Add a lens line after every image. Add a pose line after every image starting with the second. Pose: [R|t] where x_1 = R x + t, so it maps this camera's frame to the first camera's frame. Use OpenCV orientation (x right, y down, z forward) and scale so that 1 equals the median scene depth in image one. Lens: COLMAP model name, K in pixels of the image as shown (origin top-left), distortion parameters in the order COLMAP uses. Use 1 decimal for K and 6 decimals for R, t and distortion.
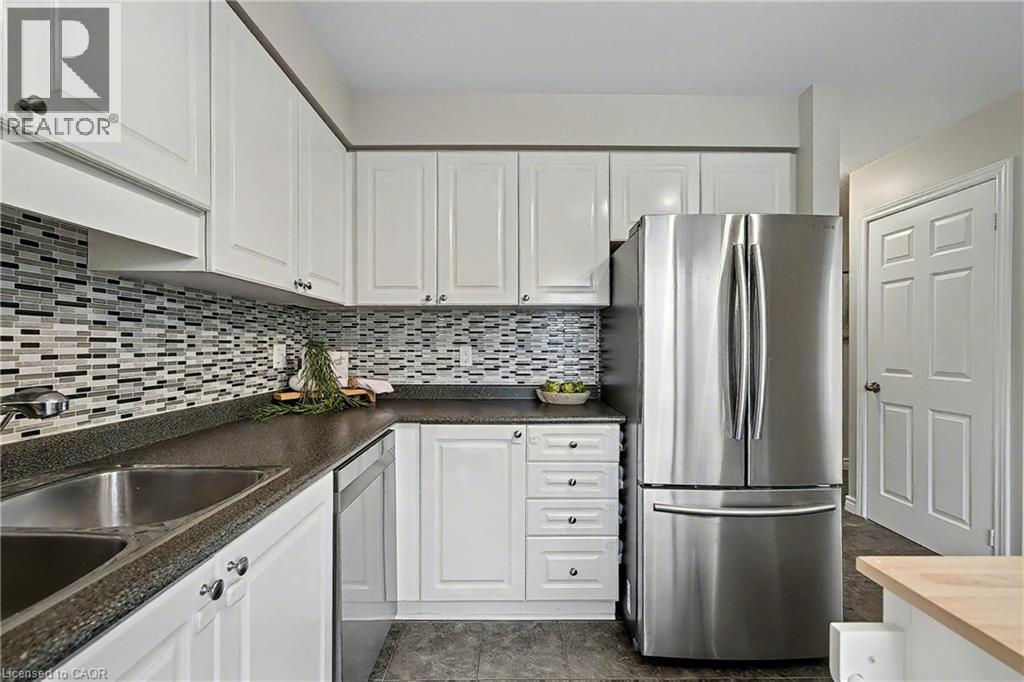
lens RADIAL K [[452.0, 0, 529.8], [0, 452.0, 342.8], [0, 0, 1]] dist [0.003819, 0.000801]
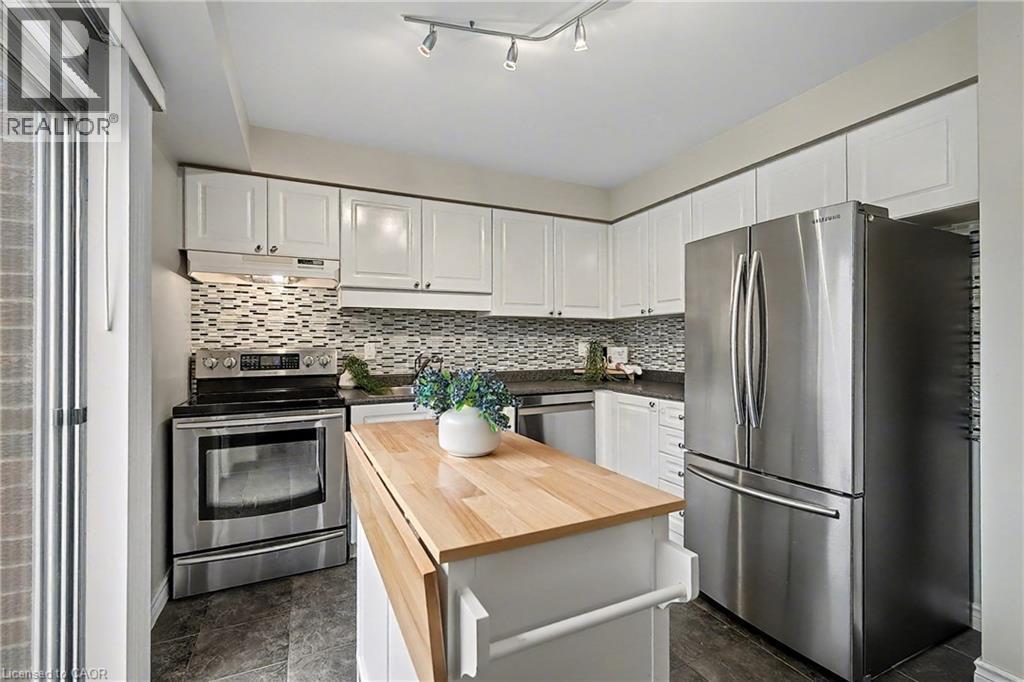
lens RADIAL K [[452.0, 0, 526.0], [0, 452.0, 342.8], [0, 0, 1]] dist [0.003819, 0.000801]
pose [[0.437551, -0.002004, -0.899192, 1.076892], [0.007766, 0.999969, 0.001551, -0.000875], [0.899160, -0.007662, 0.437553, 0.005774]]
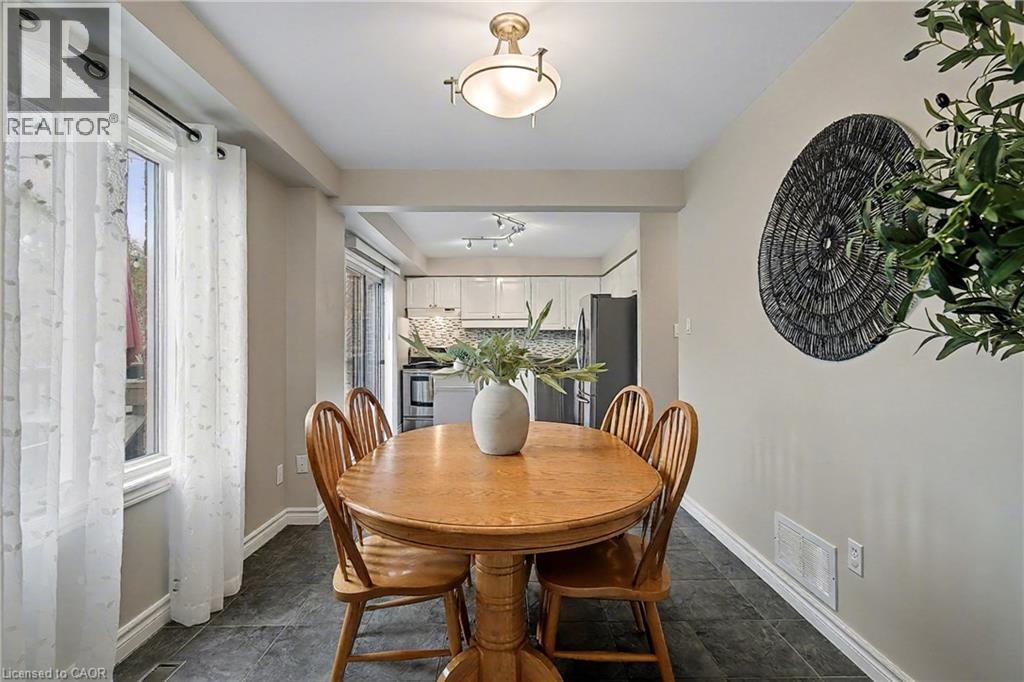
lens RADIAL K [[452.0, 0, 514.4], [0, 452.0, 347.2], [0, 0, 1]] dist [0.003819, 0.000801]
pose [[0.025563, -0.000365, -0.999673, 3.804828], [0.007374, 0.999973, -0.000177, 0.044824], [0.999646, -0.007367, 0.025565, 0.616871]]
